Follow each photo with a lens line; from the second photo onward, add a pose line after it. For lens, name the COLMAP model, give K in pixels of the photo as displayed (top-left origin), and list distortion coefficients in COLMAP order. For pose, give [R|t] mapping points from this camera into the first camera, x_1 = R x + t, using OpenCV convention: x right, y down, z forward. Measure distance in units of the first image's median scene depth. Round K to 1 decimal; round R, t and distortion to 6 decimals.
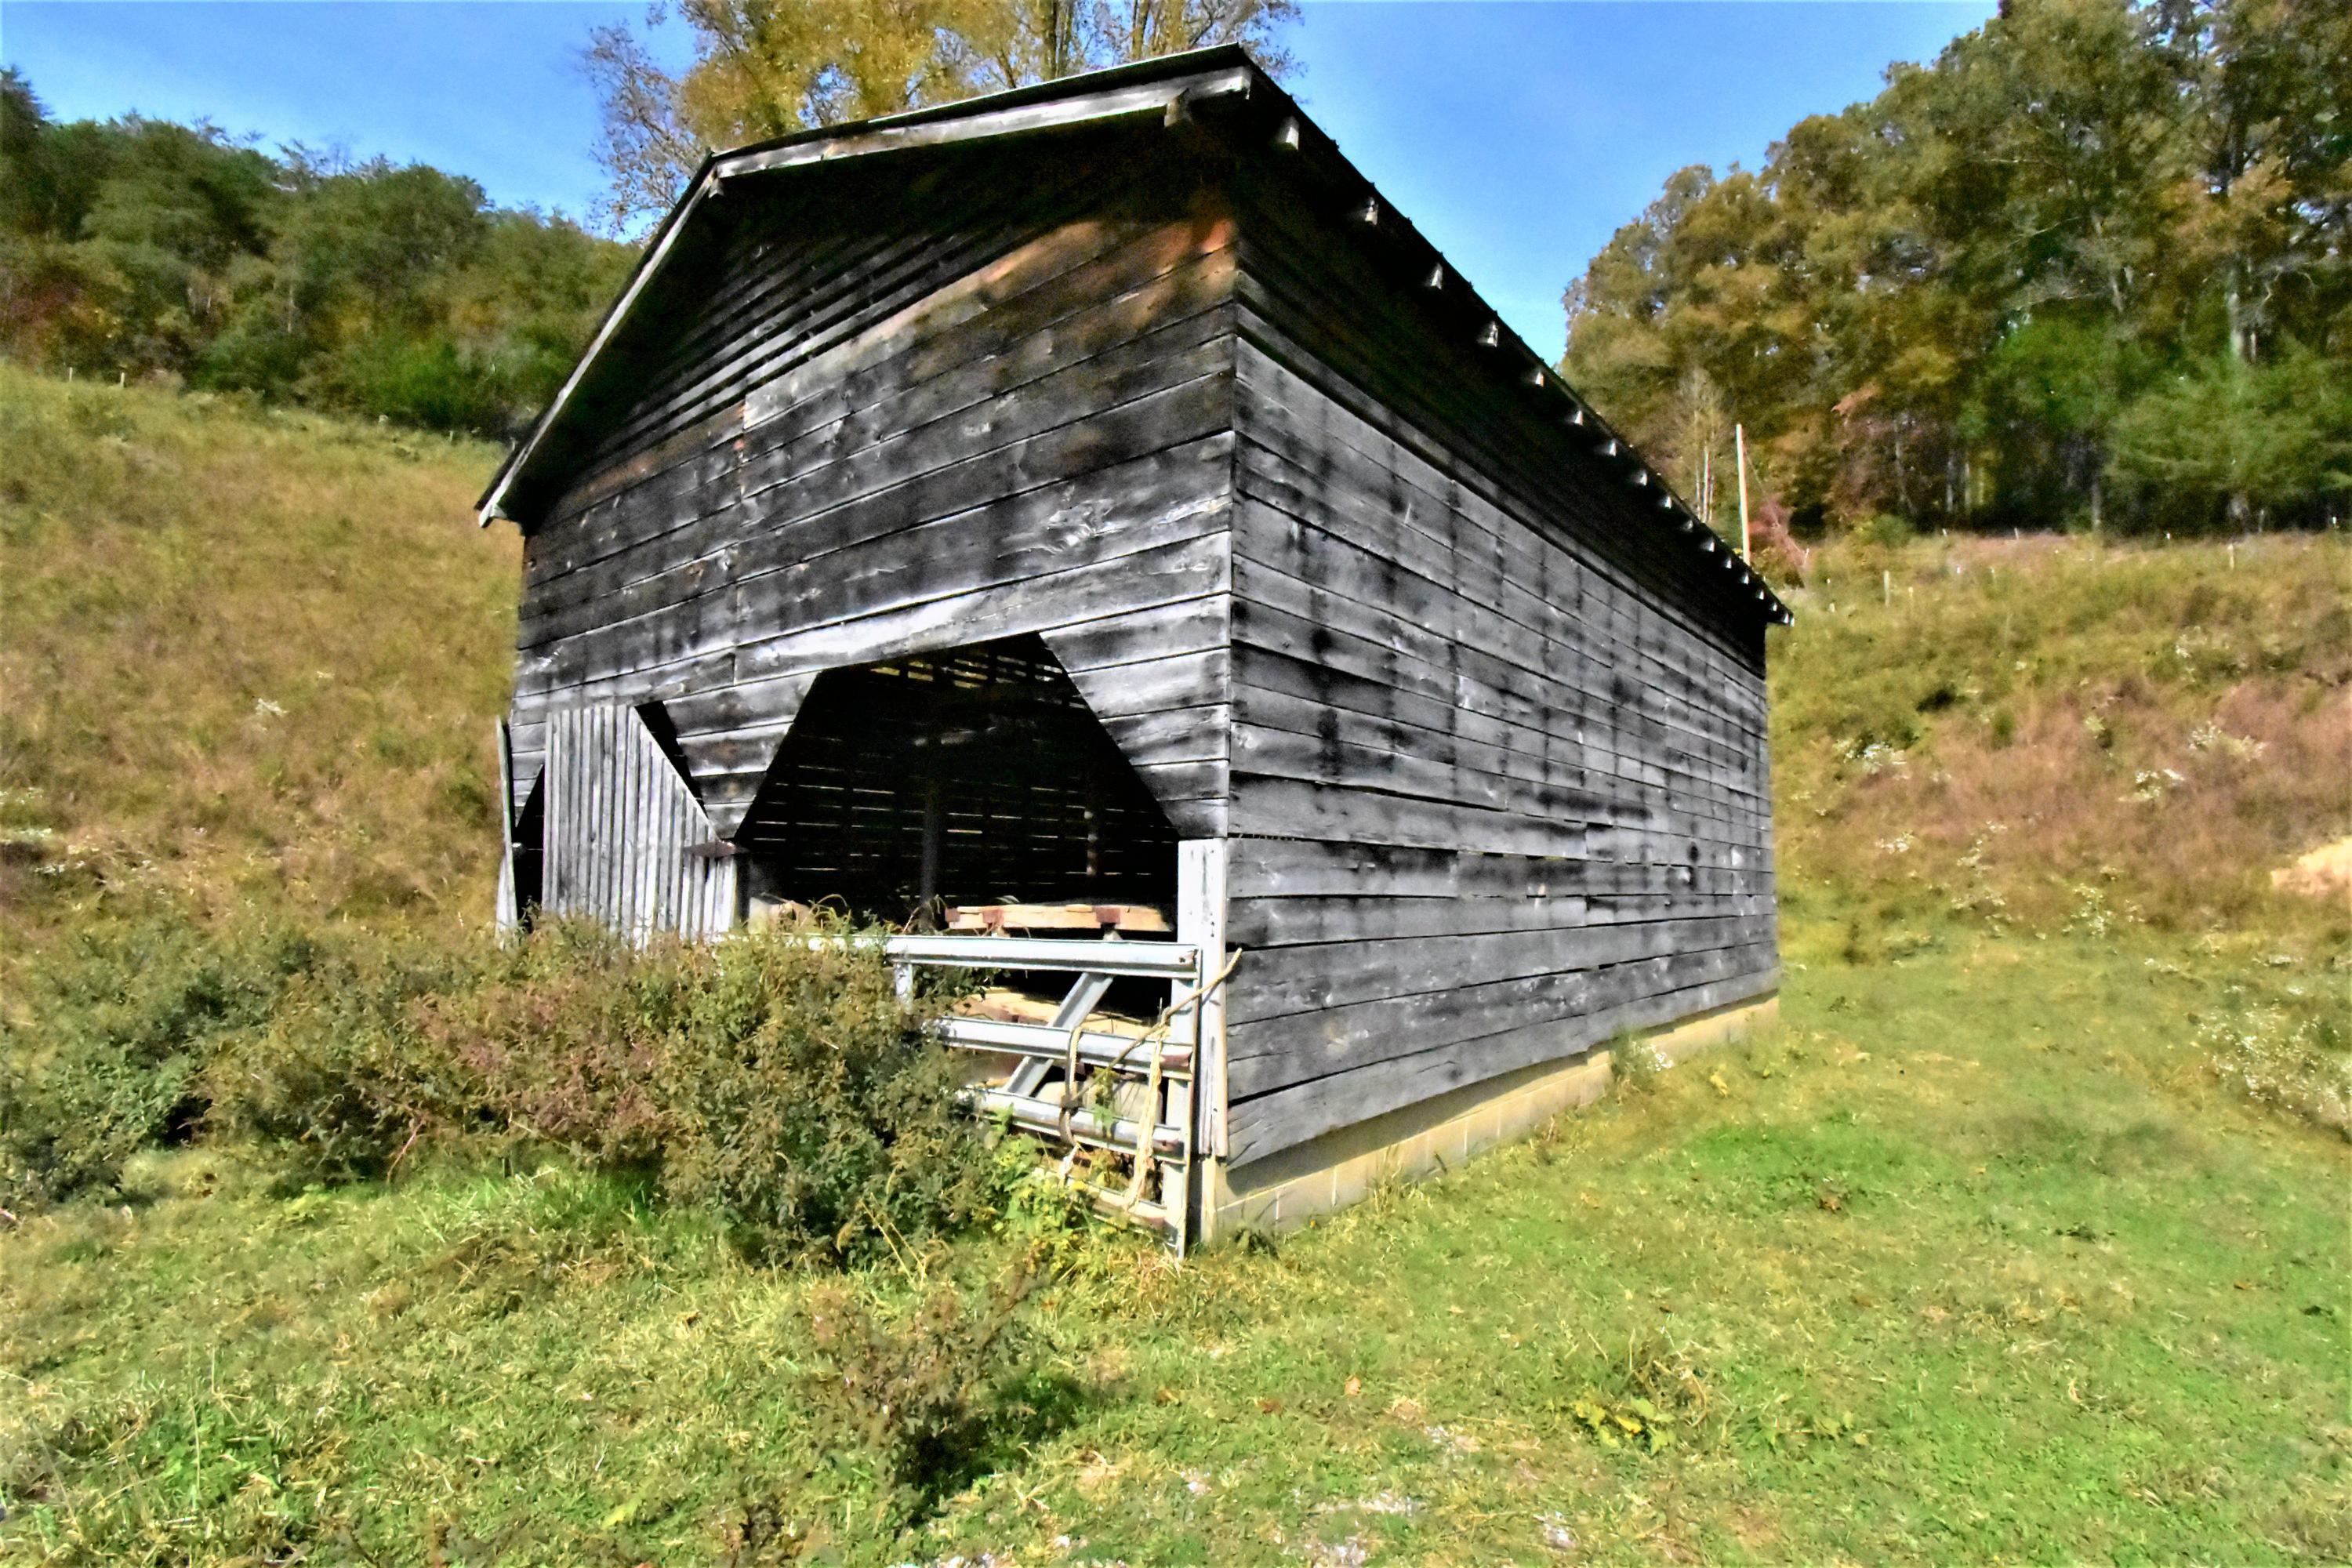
lens RADIAL K [[1033.4, 0, 1181.4], [0, 1033.4, 791.8], [0, 0, 1]] dist [0.013588, -0.022162]
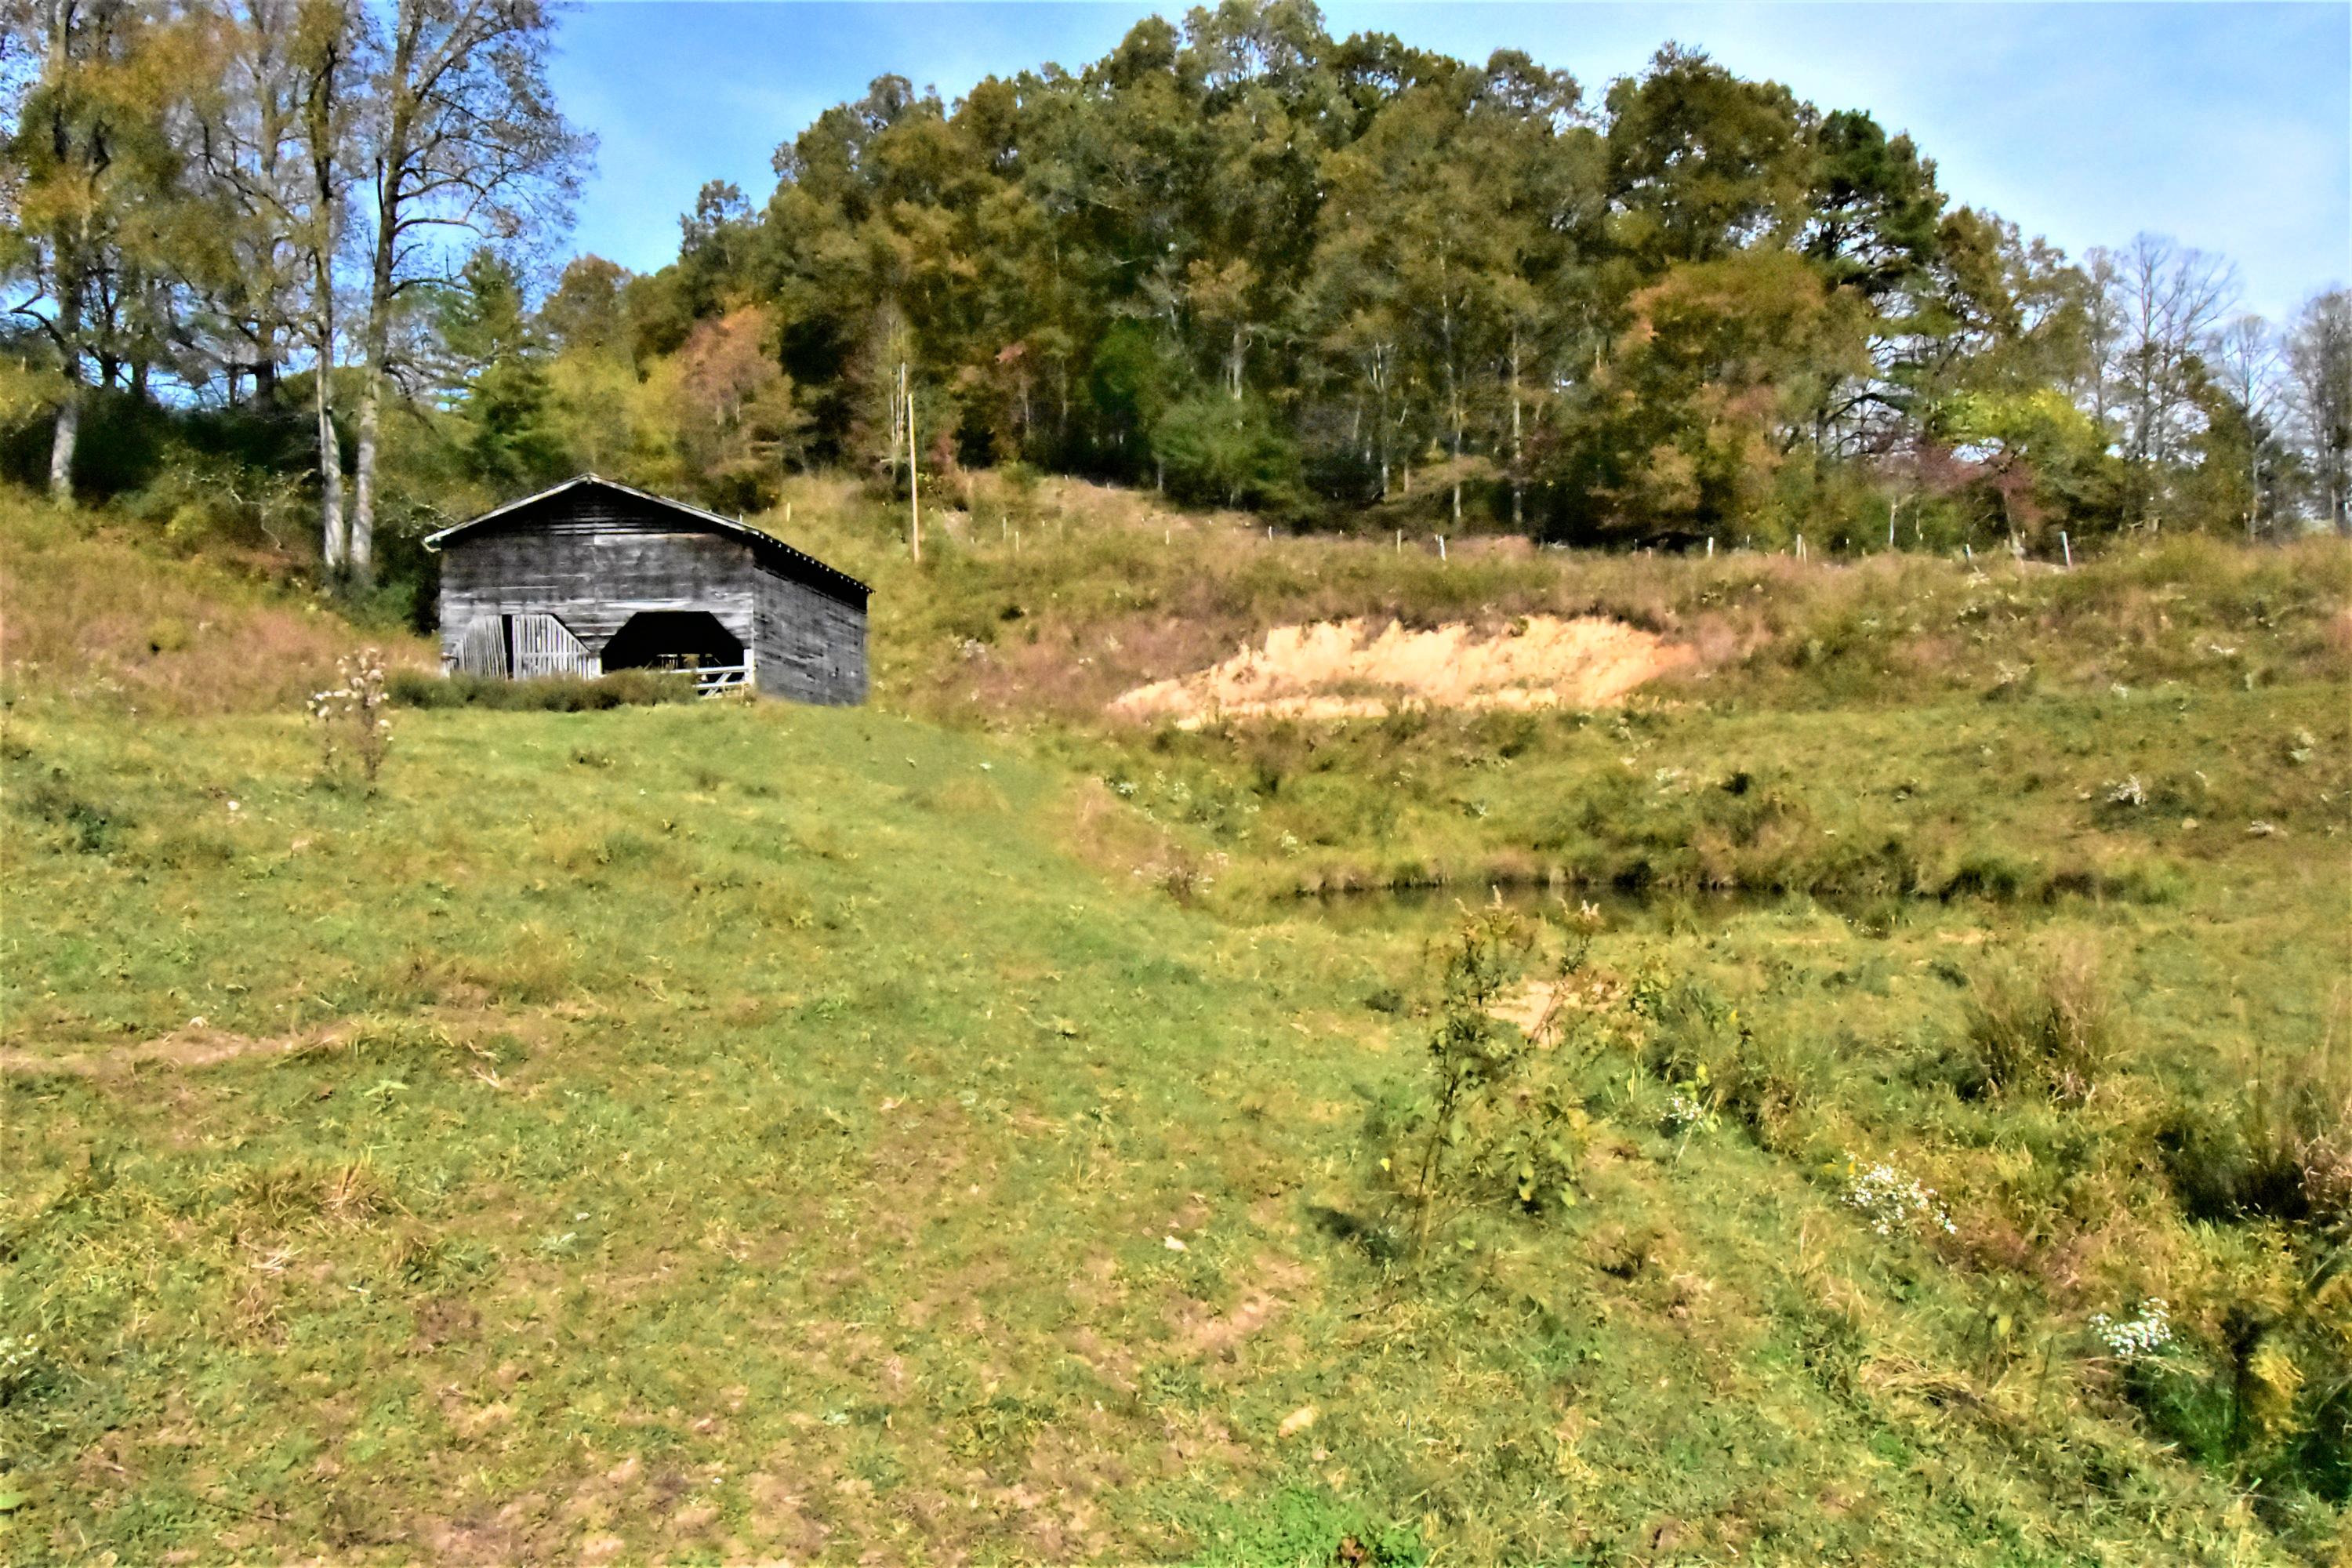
lens RADIAL K [[1549.6, 0, 1205.1], [0, 1549.6, 805.5], [0, 0, 1]] dist [0.009636, 0.001195]
pose [[0.805820, -0.026465, 0.591569, -0.731198], [-0.016126, 0.997650, 0.066599, 0.069456], [-0.591941, -0.063207, 0.803499, -1.802651]]
